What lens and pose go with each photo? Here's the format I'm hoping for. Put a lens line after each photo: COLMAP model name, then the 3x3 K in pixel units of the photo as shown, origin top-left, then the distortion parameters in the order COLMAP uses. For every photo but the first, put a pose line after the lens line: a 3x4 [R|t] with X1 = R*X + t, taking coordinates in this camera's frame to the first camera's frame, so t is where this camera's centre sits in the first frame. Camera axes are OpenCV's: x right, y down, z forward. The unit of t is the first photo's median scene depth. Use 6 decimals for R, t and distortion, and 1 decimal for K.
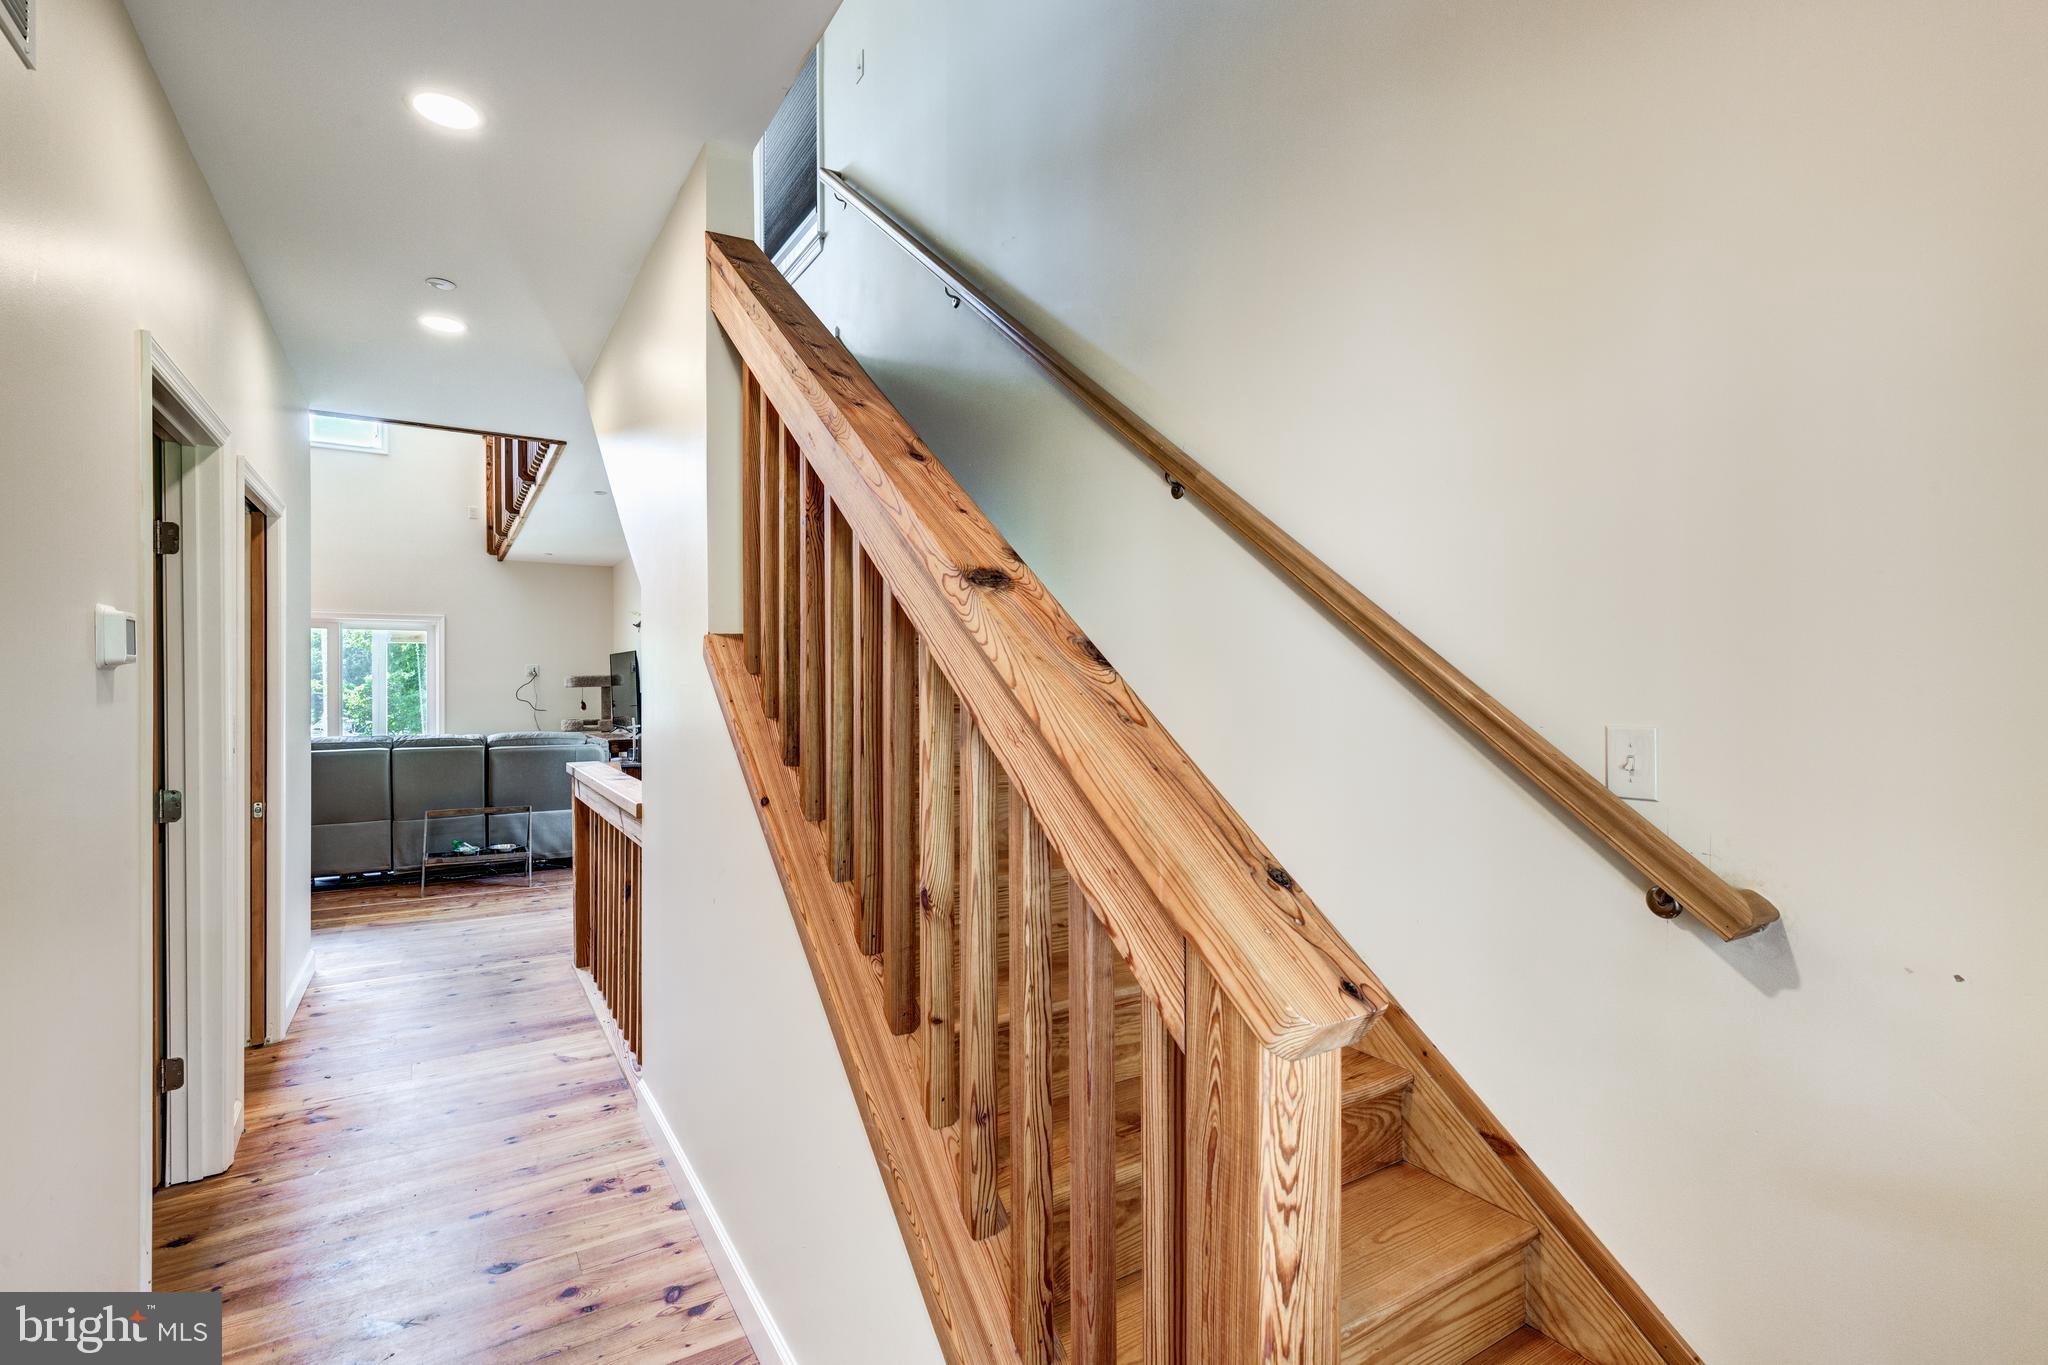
lens RADIAL K [[936.3, 0, 1019.4], [0, 936.3, 683.7], [0, 0, 1]] dist [0.002169, -0.000298]
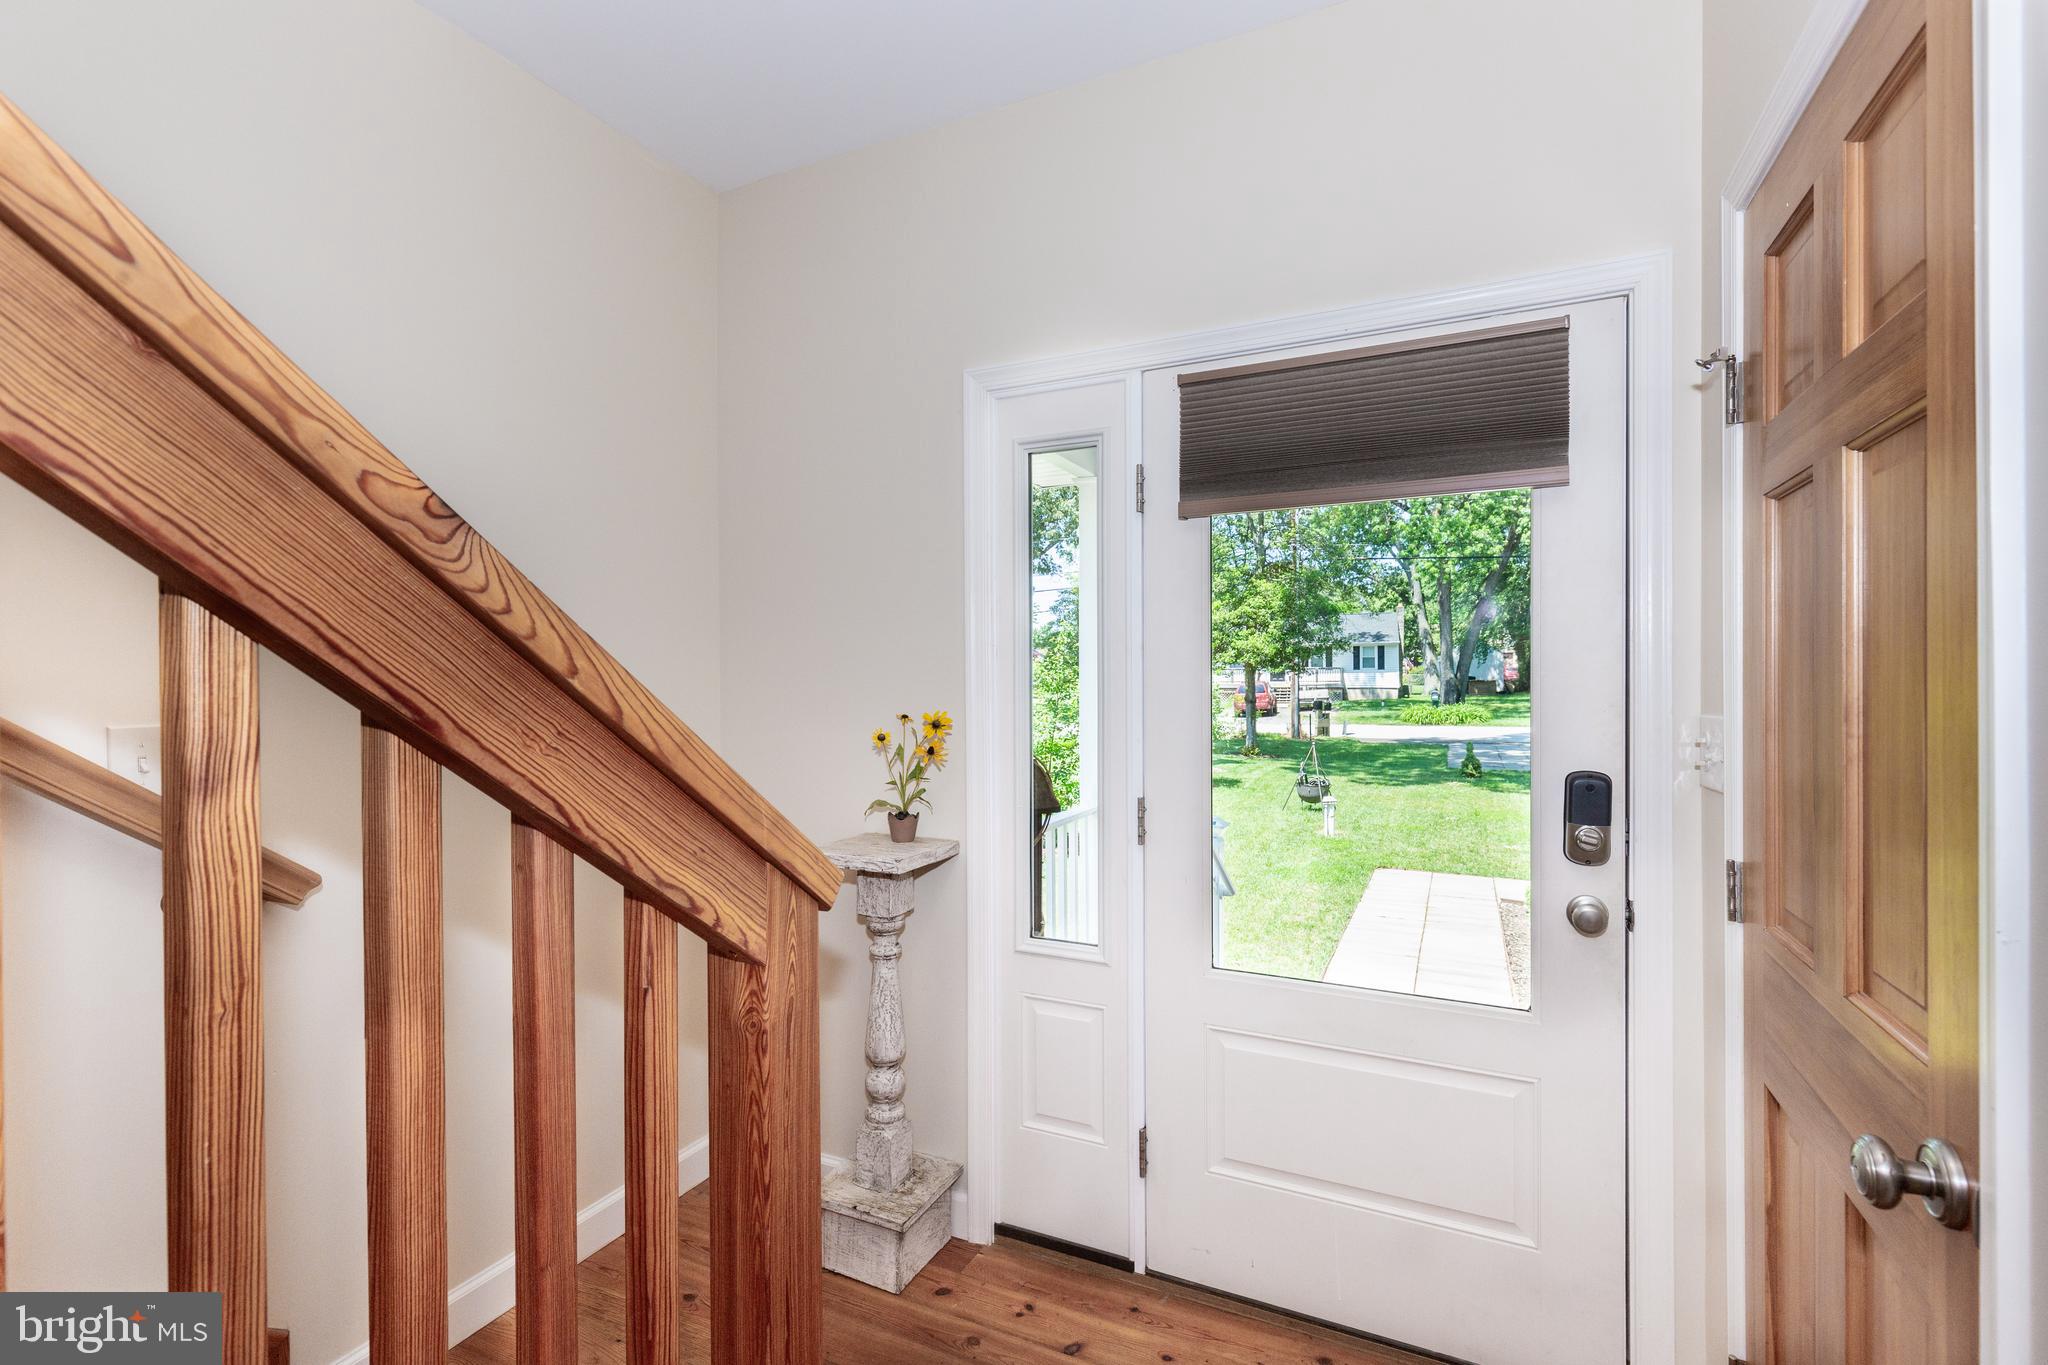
lens RADIAL K [[936.3, 0, 1021.1], [0, 936.3, 681.7], [0, 0, 1]] dist [0.002169, -0.000298]
pose [[-0.536455, 0.000692, 0.843929, -0.437661], [0.002984, 0.999995, 0.001077, 0.004595], [-0.843924, 0.003096, -0.536454, 0.561780]]
